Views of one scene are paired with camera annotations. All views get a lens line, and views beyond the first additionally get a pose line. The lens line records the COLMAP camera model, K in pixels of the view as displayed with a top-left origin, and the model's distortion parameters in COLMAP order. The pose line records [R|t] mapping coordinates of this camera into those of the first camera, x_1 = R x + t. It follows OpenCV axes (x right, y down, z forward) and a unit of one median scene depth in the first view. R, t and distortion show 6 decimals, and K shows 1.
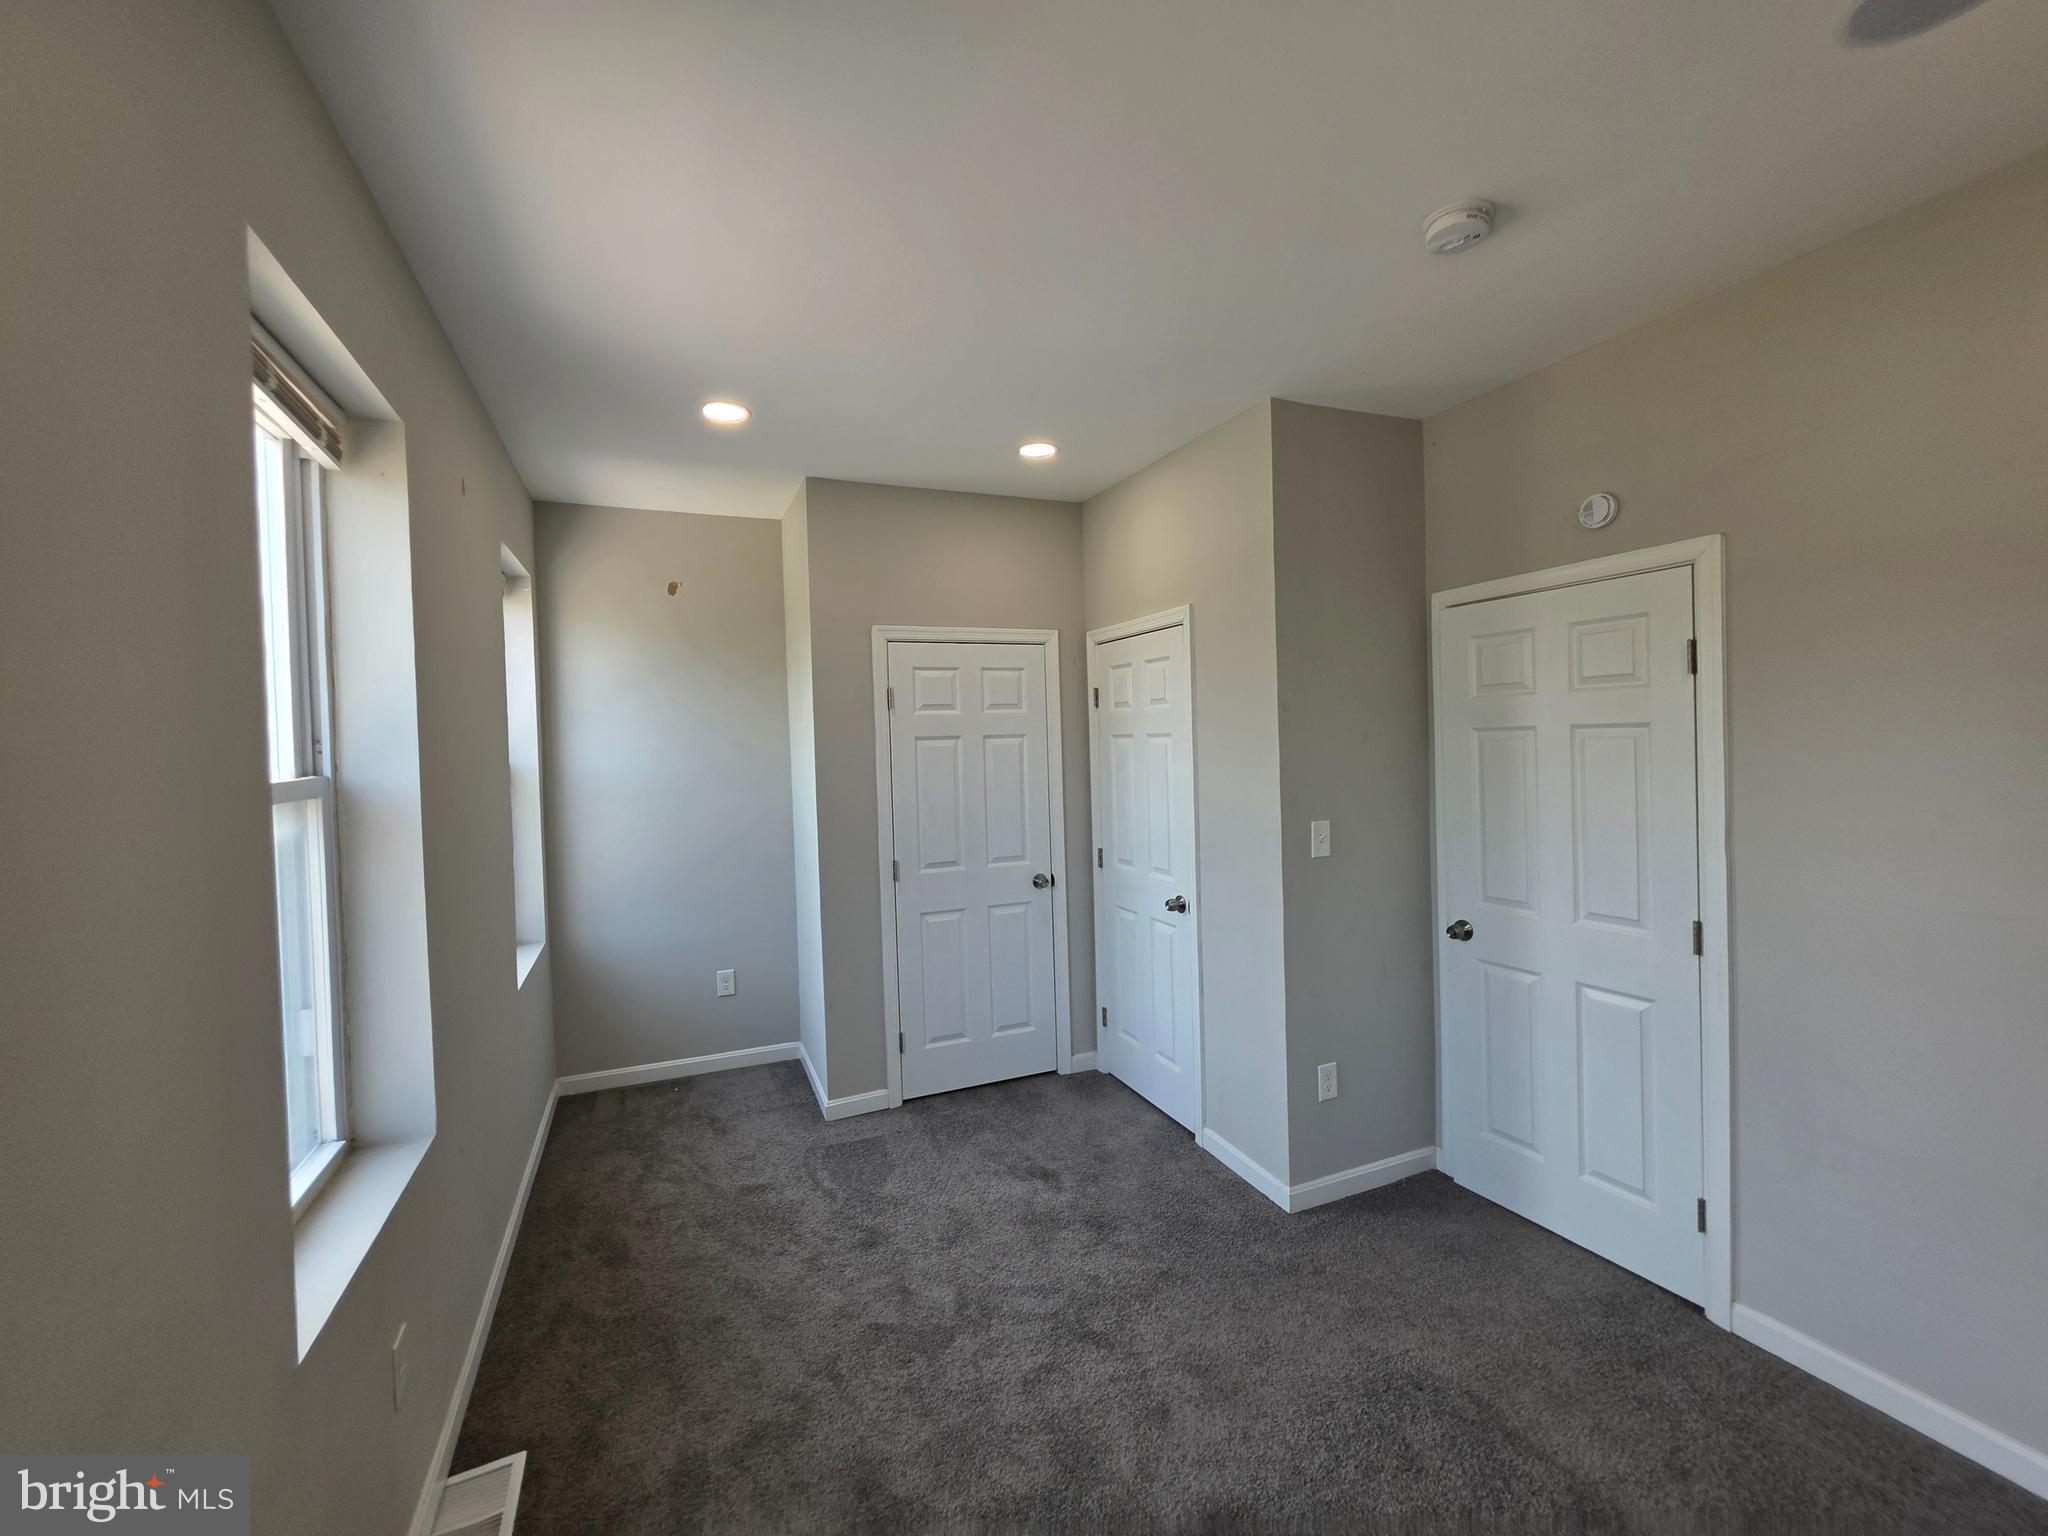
lens RADIAL K [[834.5, 0, 1022.5], [0, 834.5, 749.7], [0, 0, 1]] dist [0.000907, 0.000647]
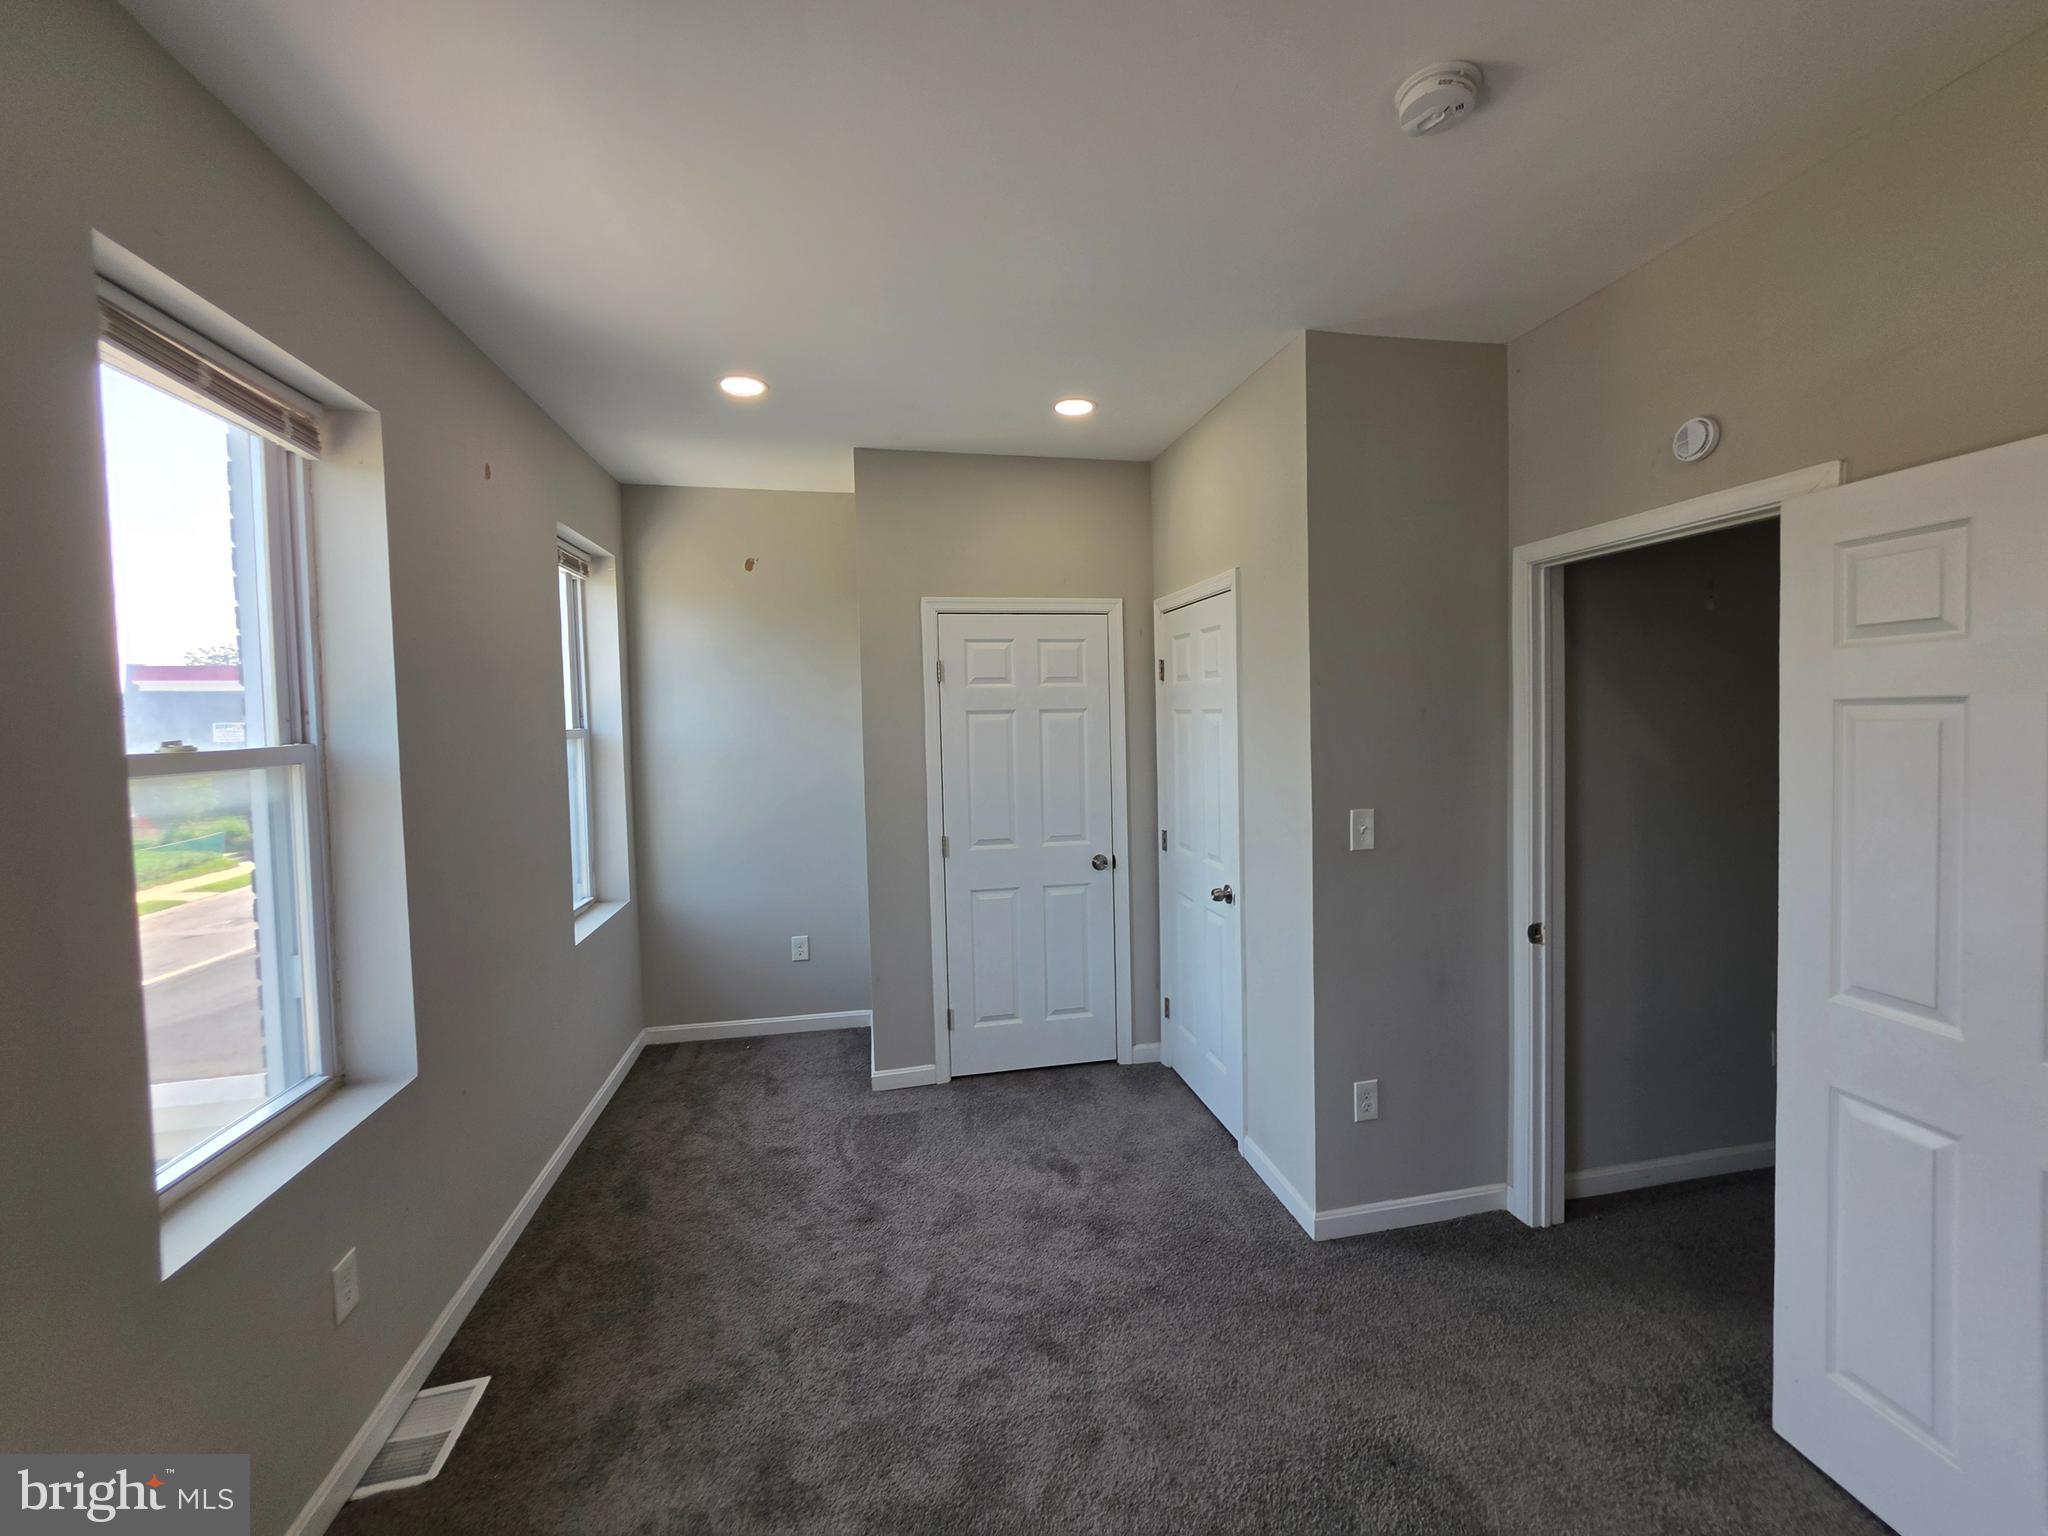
lens RADIAL K [[818.4, 0, 1275.1], [0, 818.4, 741.1], [0, 0, 1]] dist [0.001916, -0.000500]
pose [[0.982322, 0.014780, -0.186616, 0.435860], [-0.009819, 0.999574, 0.027480, -0.010458], [0.186943, -0.025161, 0.982048, 0.133369]]
